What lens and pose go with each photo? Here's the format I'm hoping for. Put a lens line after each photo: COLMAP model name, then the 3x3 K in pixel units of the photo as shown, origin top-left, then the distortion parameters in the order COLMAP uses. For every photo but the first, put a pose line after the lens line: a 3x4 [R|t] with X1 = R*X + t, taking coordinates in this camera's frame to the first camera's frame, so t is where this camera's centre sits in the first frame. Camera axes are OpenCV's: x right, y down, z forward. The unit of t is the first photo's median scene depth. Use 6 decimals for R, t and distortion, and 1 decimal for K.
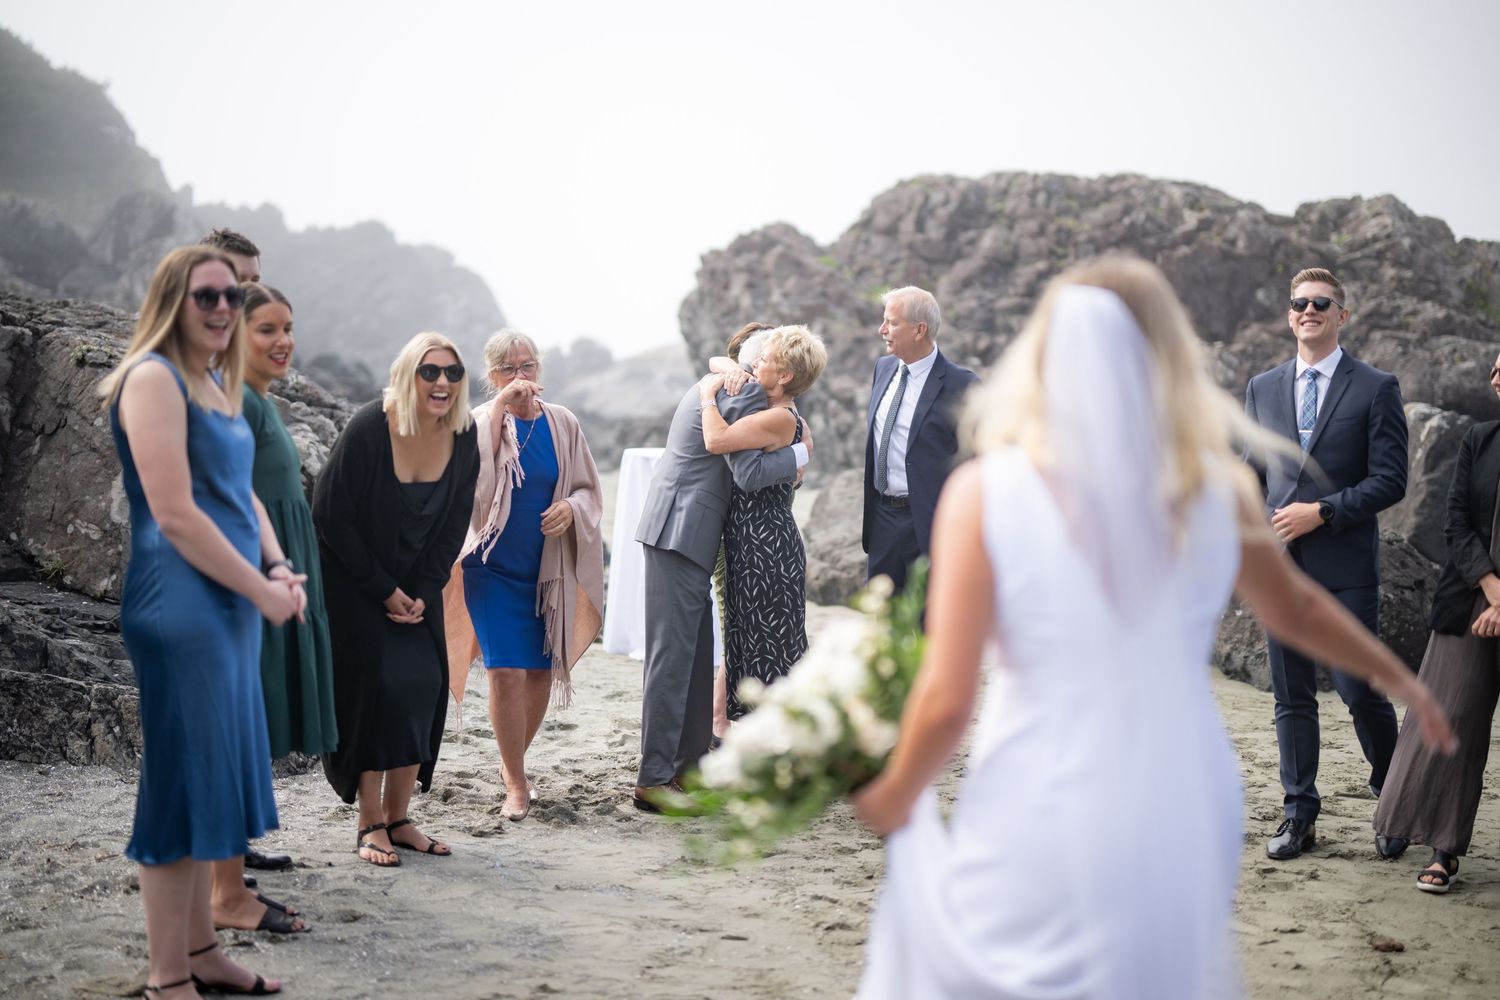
lens RADIAL K [[2144.9, 0, 760.2], [0, 2144.9, 500.4], [0, 0, 1]] dist [-0.018472, 0.175635]
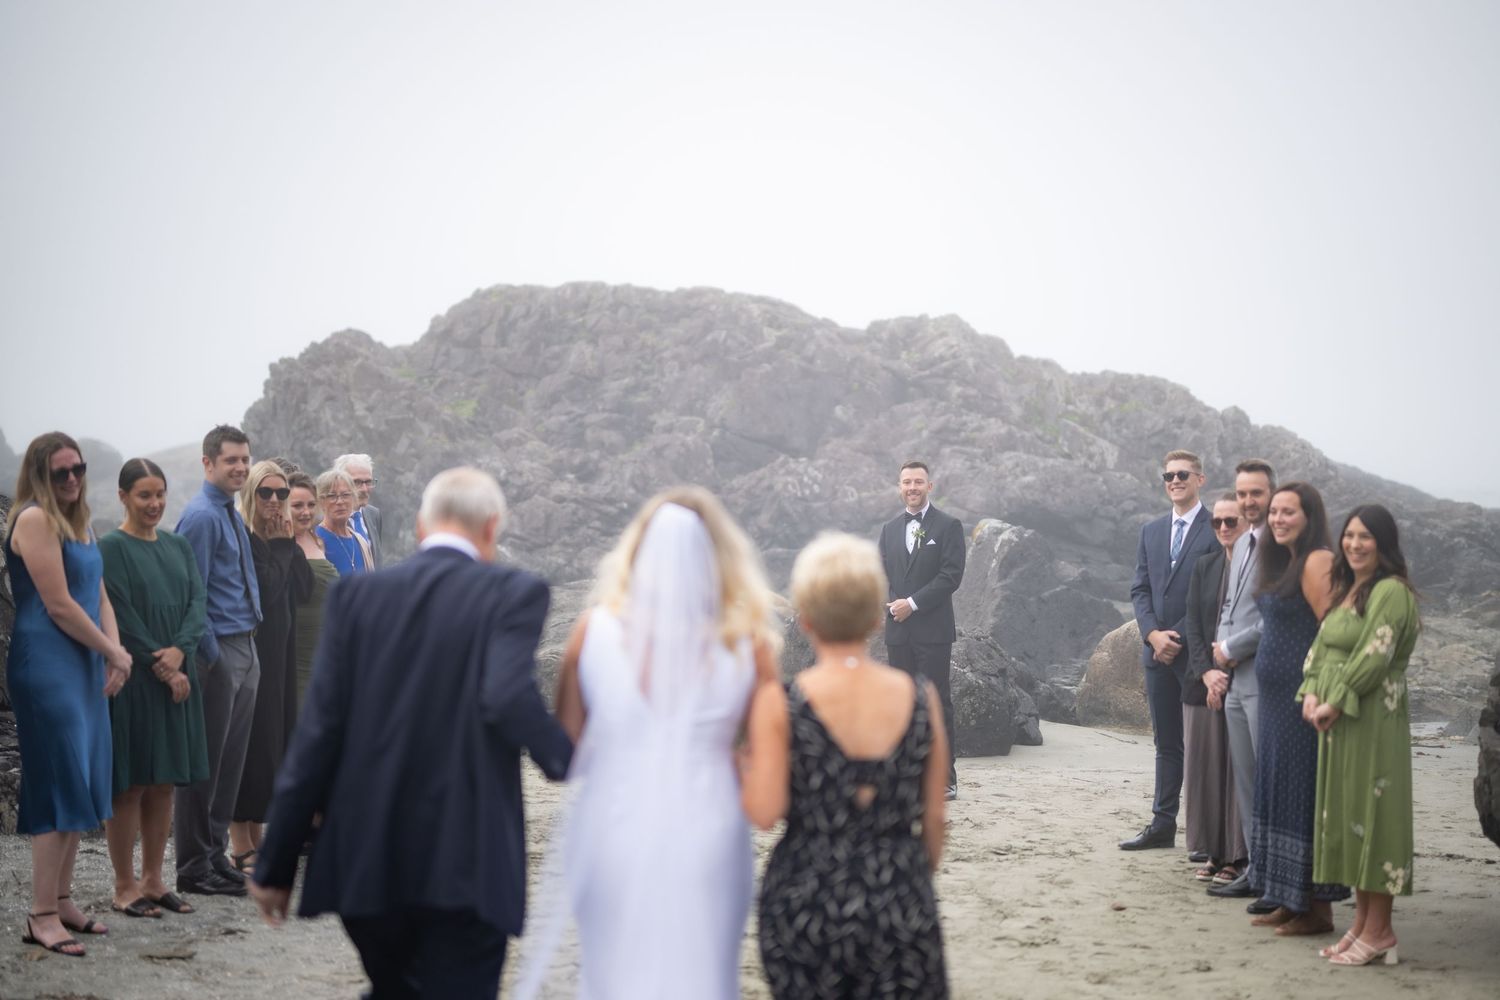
lens RADIAL K [[2374.4, 0, 808.8], [0, 2374.4, 570.3], [0, 0, 1]] dist [0.000154, -0.003896]
pose [[0.973845, -0.015486, 0.226684, -0.045022], [0.019507, 0.999689, -0.015510, -0.000127], [-0.226373, 0.019527, 0.973845, -0.125639]]
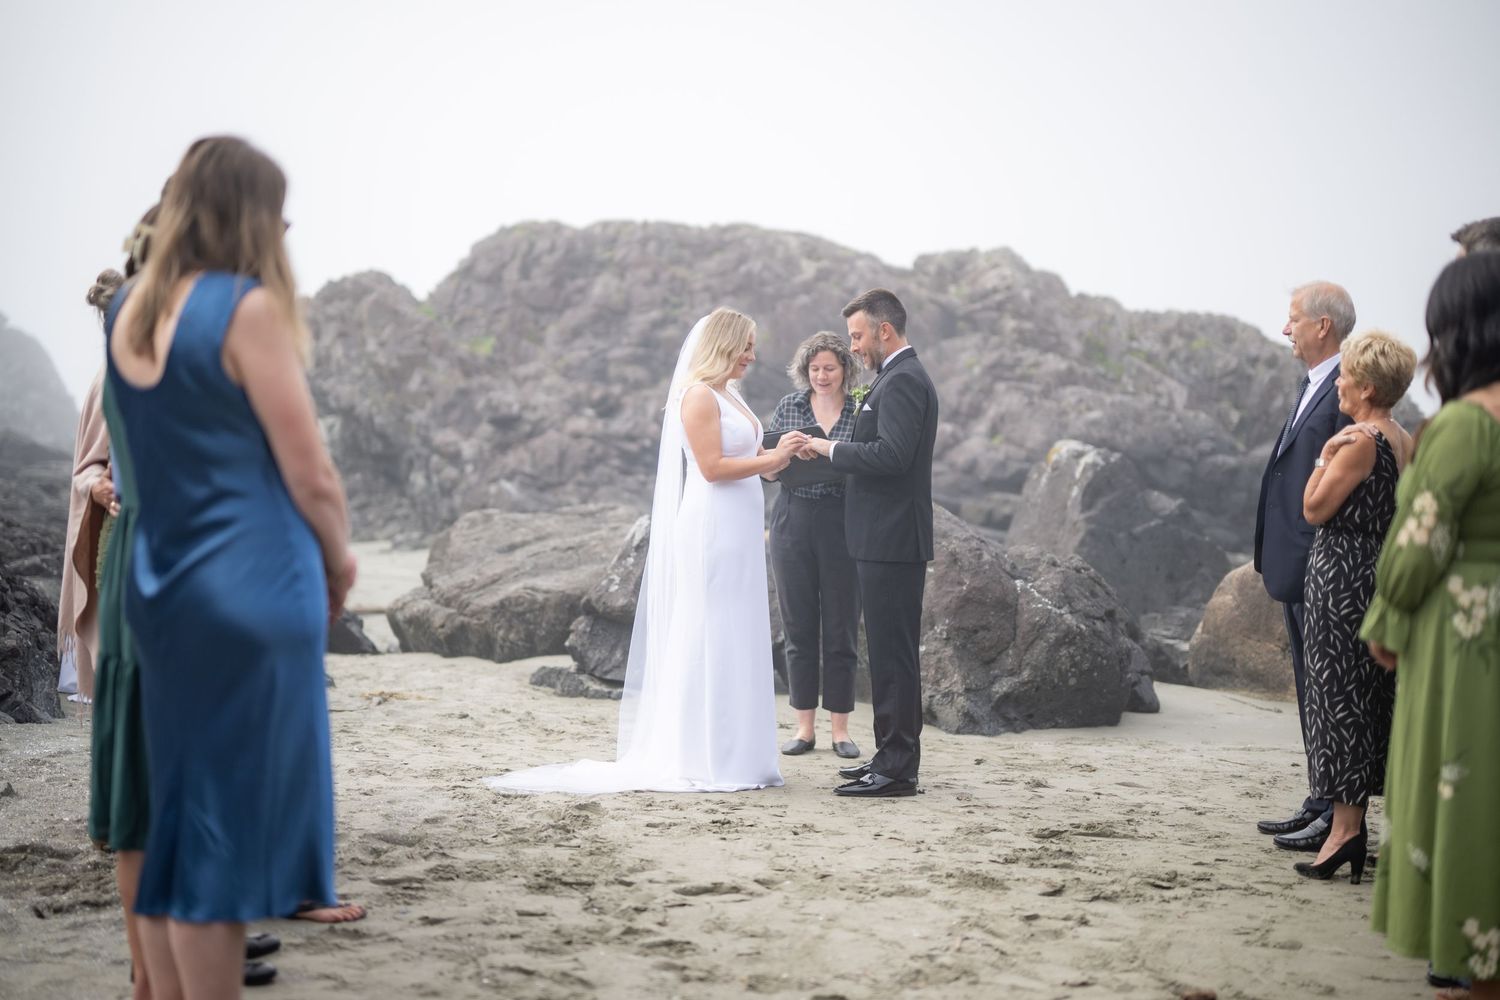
lens RADIAL K [[2199.3, 0, 750.0], [0, 2199.3, 500.0], [0, 0, 1]] dist [-0.013207, 0.114555]
pose [[0.982810, -0.002532, 0.184603, -0.008299], [0.009526, 0.999269, -0.037013, 0.009634], [-0.184374, 0.038135, 0.982116, 0.039586]]
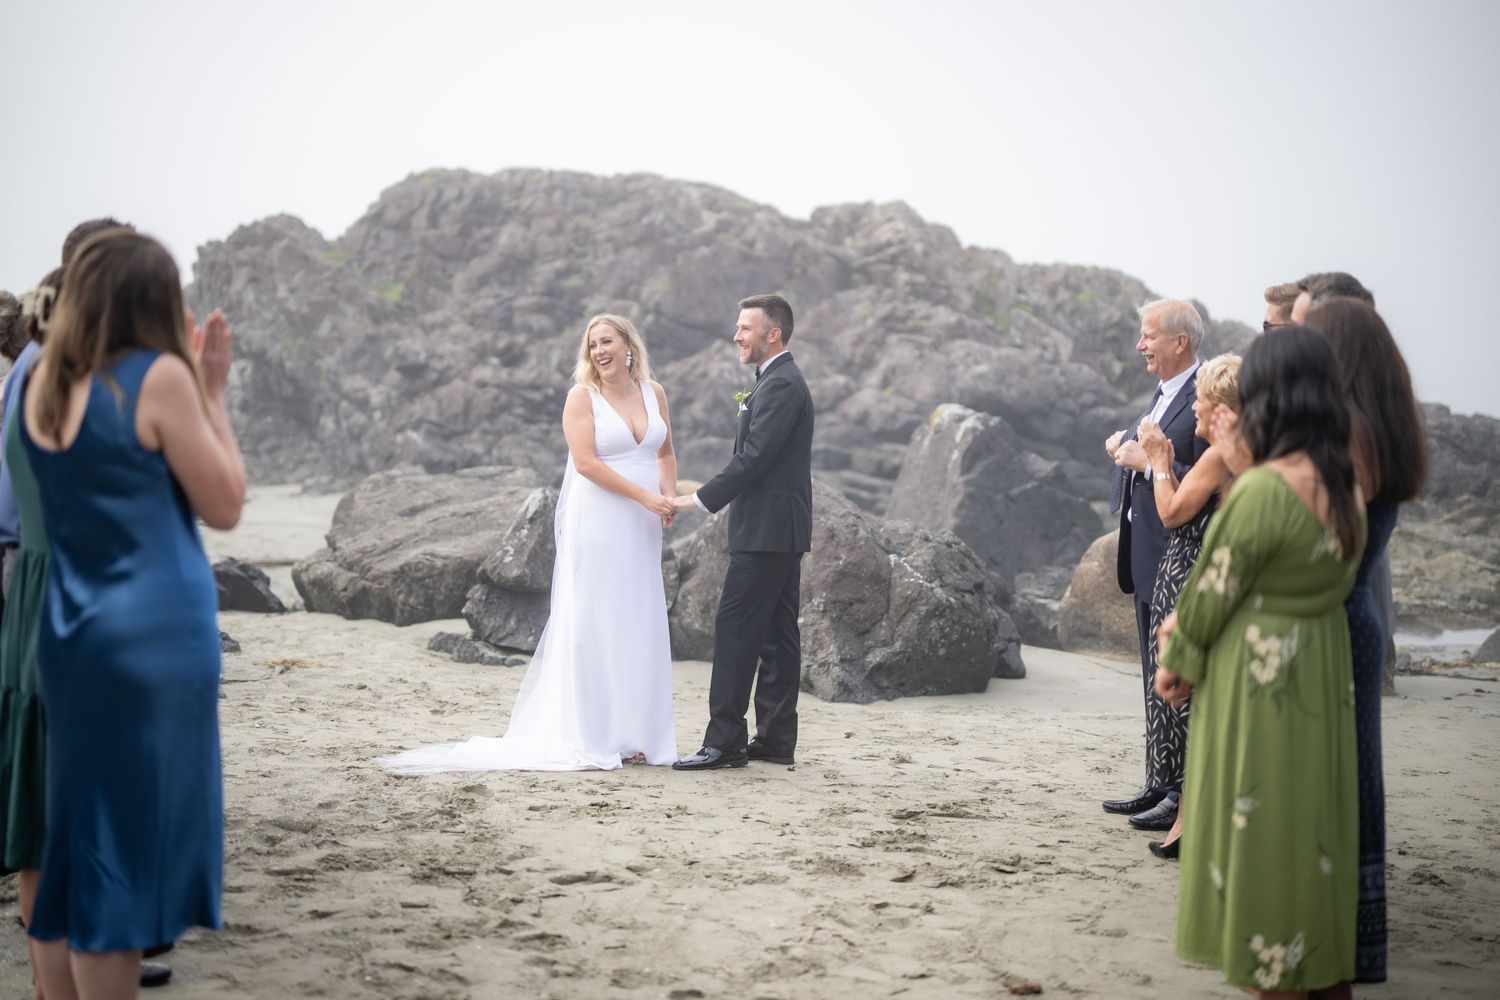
lens RADIAL K [[2146.0, 0, 742.6], [0, 2146.0, 494.0], [0, 0, 1]] dist [-0.015564, 0.128897]
pose [[0.974966, -0.004827, 0.222300, -0.006016], [0.005914, 0.999974, -0.004224, 0.000007], [-0.222274, 0.005433, 0.974969, 0.029291]]
